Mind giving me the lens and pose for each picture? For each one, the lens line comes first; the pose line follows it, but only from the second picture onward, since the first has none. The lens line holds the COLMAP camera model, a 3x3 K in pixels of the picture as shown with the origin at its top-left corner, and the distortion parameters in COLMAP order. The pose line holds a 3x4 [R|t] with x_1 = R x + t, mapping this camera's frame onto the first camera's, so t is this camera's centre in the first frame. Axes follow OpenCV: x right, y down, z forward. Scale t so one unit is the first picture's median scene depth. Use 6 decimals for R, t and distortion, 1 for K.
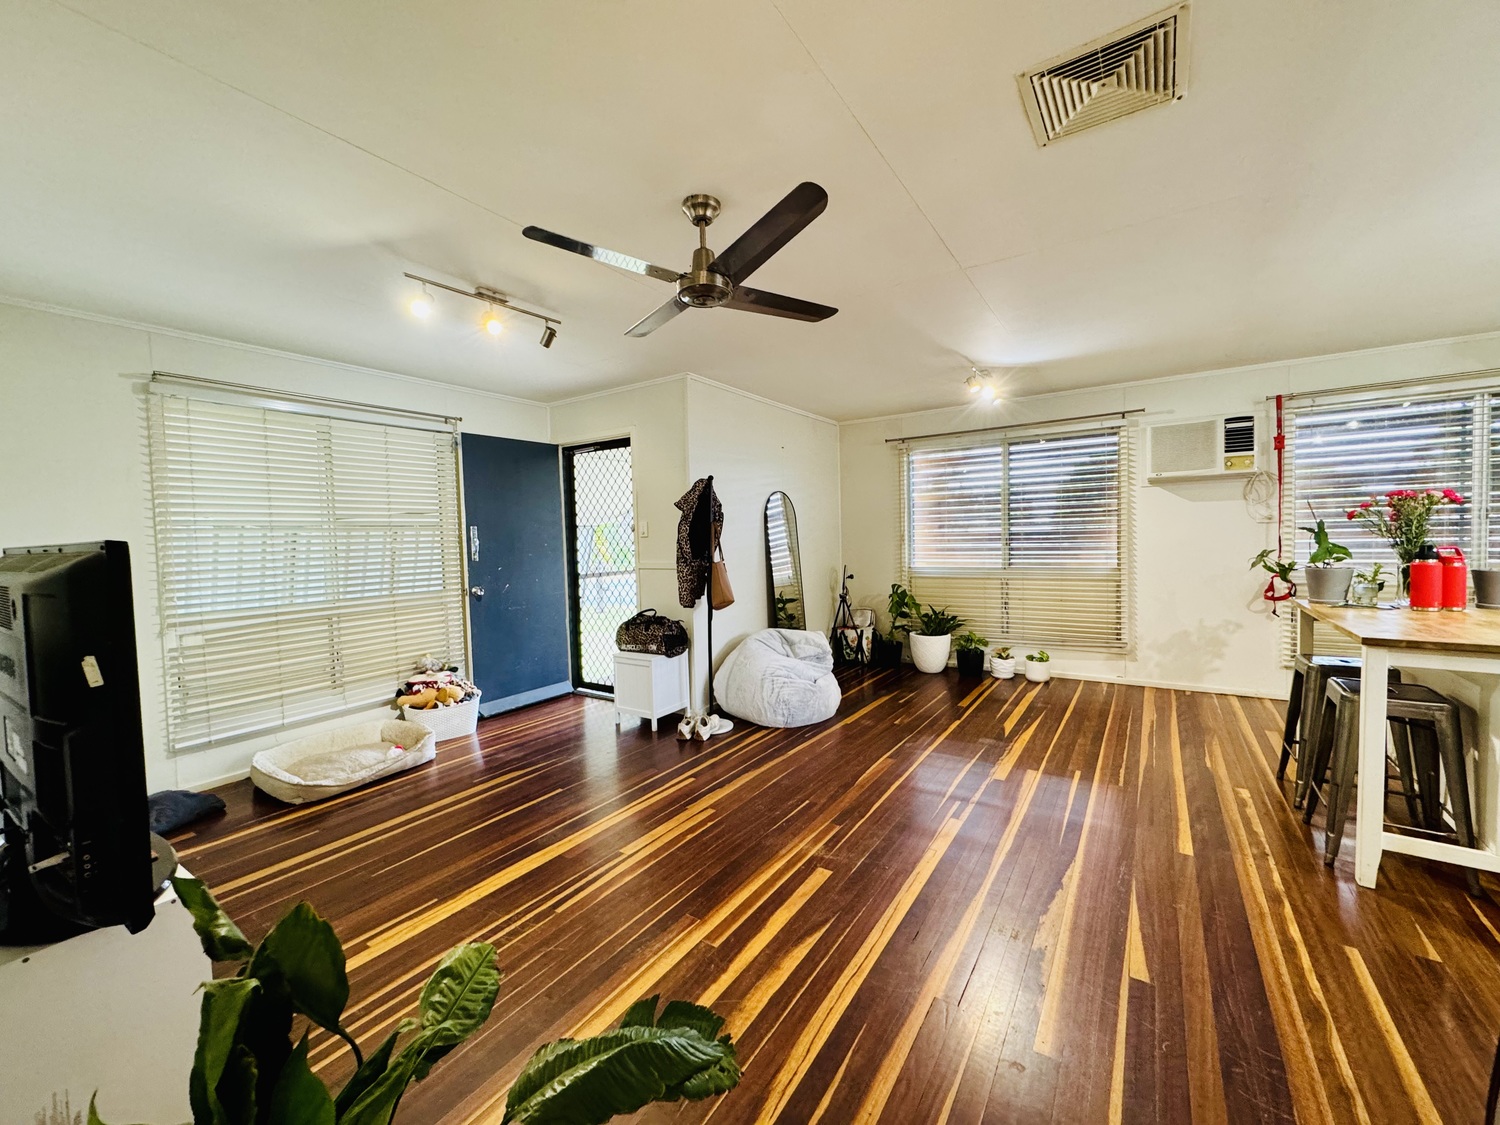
lens RADIAL K [[597.6, 0, 751.8], [0, 597.6, 559.1], [0, 0, 1]] dist [-0.000564, -0.000094]
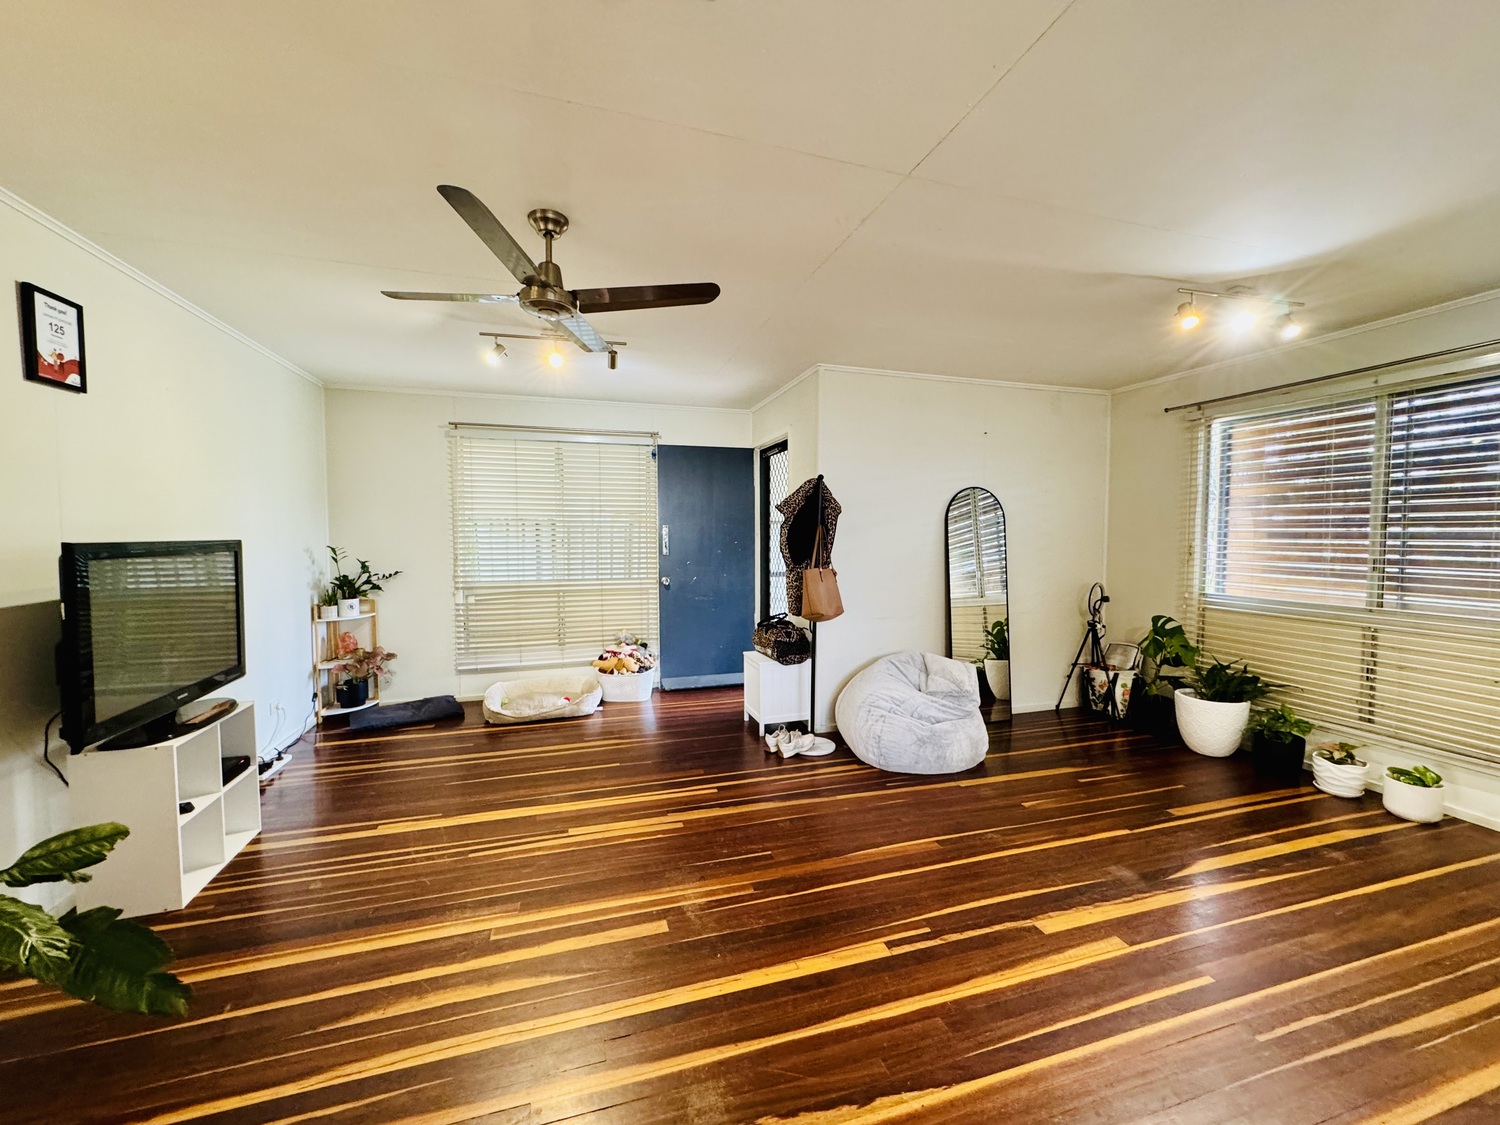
lens RADIAL K [[597.6, 0, 751.8], [0, 597.6, 559.1], [0, 0, 1]] dist [-0.000564, -0.000094]
pose [[0.774959, 0.053768, -0.629720, 0.424544], [-0.045779, 0.998533, 0.028921, -0.031648], [0.630351, 0.006415, 0.776283, 0.217523]]
